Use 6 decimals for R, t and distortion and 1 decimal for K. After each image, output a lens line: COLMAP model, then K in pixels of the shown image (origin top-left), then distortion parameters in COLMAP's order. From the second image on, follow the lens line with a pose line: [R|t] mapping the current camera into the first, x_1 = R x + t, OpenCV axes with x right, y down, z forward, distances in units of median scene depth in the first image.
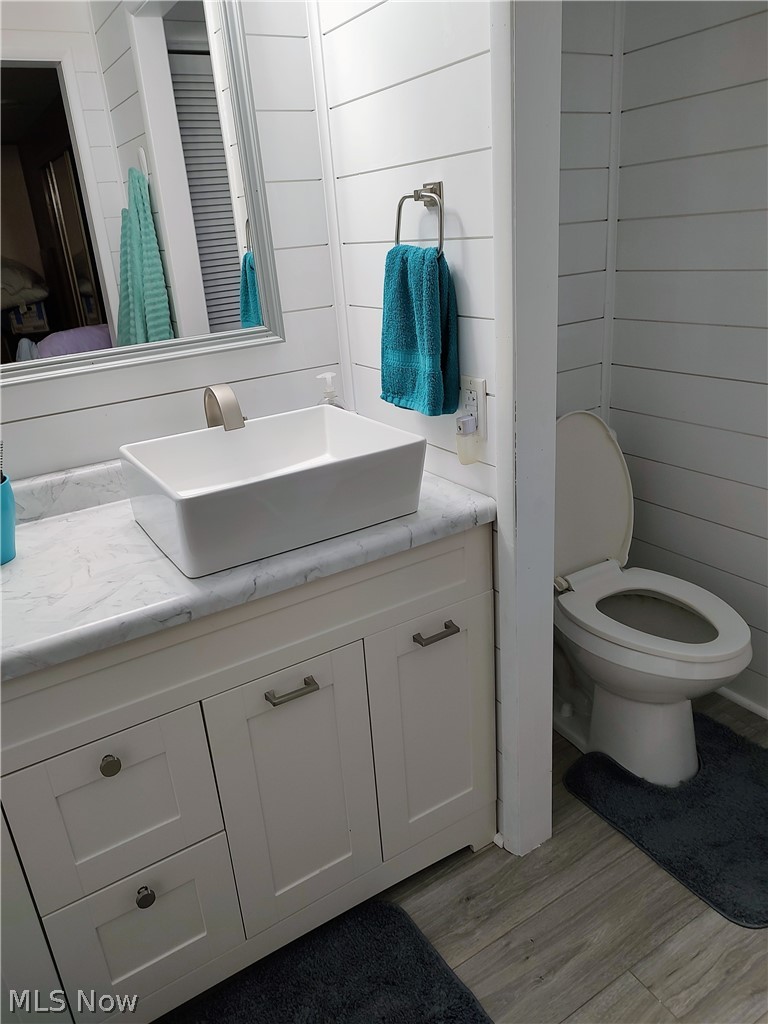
lens RADIAL K [[733.2, 0, 382.0], [0, 733.2, 513.5], [0, 0, 1]] dist [0.010685, -0.019539]
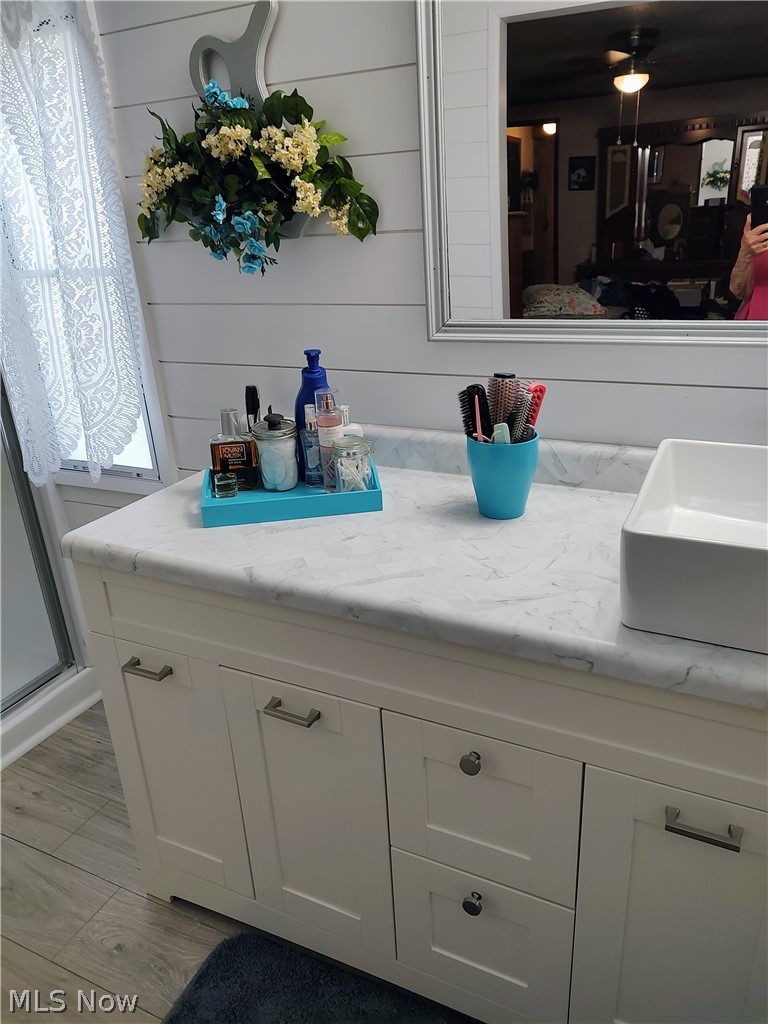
lens RADIAL K [[733.2, 0, 403.3], [0, 733.2, 506.8], [0, 0, 1]] dist [0.010685, -0.019539]
pose [[0.543085, 0.354304, -0.761267, 0.168607], [-0.303193, 0.928196, 0.215699, -0.128343], [0.783028, 0.113668, 0.611512, 0.313552]]
